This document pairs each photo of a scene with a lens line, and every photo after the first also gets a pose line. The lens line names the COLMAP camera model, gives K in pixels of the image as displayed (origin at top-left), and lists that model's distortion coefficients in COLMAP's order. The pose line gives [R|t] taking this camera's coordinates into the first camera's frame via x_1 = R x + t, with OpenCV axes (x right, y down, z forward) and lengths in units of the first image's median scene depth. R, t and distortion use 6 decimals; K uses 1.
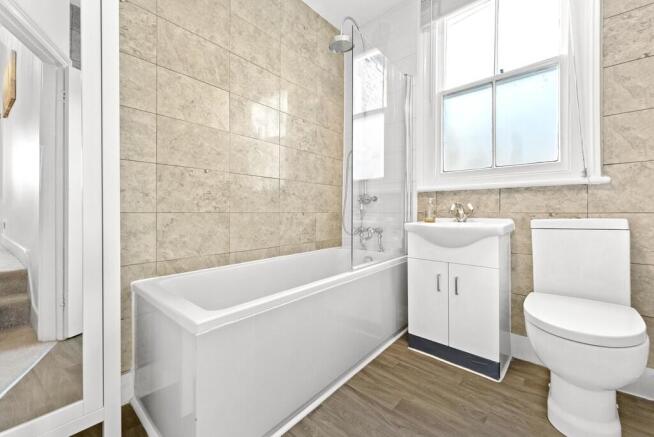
lens RADIAL K [[265.9, 0, 327.0], [0, 265.9, 218.5], [0, 0, 1]] dist [0.028652, -0.000531]
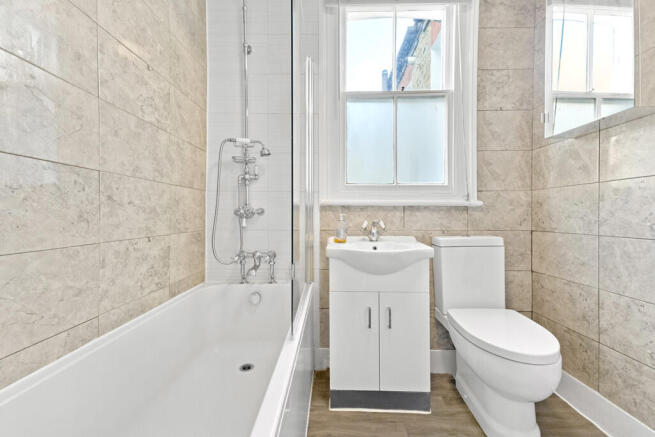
lens RADIAL K [[266.3, 0, 327.5], [0, 266.3, 218.5], [0, 0, 1]] dist [0.028652, -0.000531]
pose [[0.759065, -0.009769, 0.650941, -0.198957], [0.014710, 0.999890, -0.002147, -0.062768], [-0.650848, 0.011205, 0.759125, 0.408231]]
